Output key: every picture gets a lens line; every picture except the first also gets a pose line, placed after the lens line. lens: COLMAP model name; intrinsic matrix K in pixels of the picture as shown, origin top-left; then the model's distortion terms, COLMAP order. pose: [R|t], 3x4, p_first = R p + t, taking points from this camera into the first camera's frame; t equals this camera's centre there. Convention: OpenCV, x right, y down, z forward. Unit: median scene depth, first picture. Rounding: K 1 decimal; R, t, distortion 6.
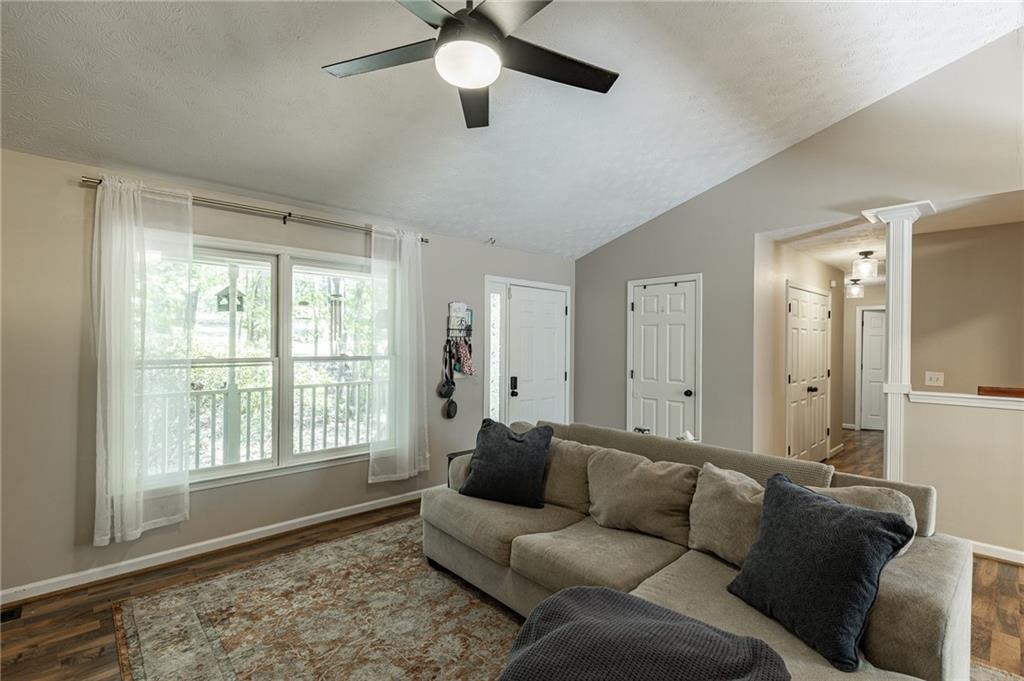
lens RADIAL K [[469.1, 0, 513.0], [0, 469.1, 341.5], [0, 0, 1]] dist [-0.002473, -0.000593]
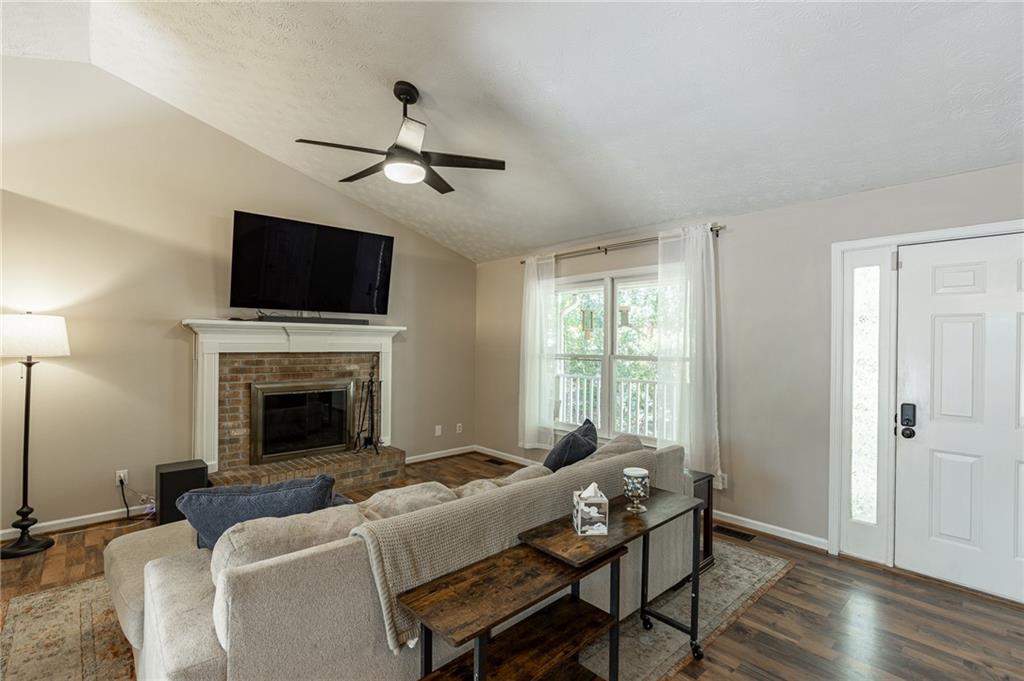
lens RADIAL K [[469.1, 0, 512.7], [0, 469.1, 342.5], [0, 0, 1]] dist [-0.002473, -0.000593]
pose [[-0.004475, -0.005123, -0.999977, 0.611910], [-0.001438, 0.999986, -0.005116, 0.003482], [0.999989, 0.001415, -0.004483, 0.544274]]
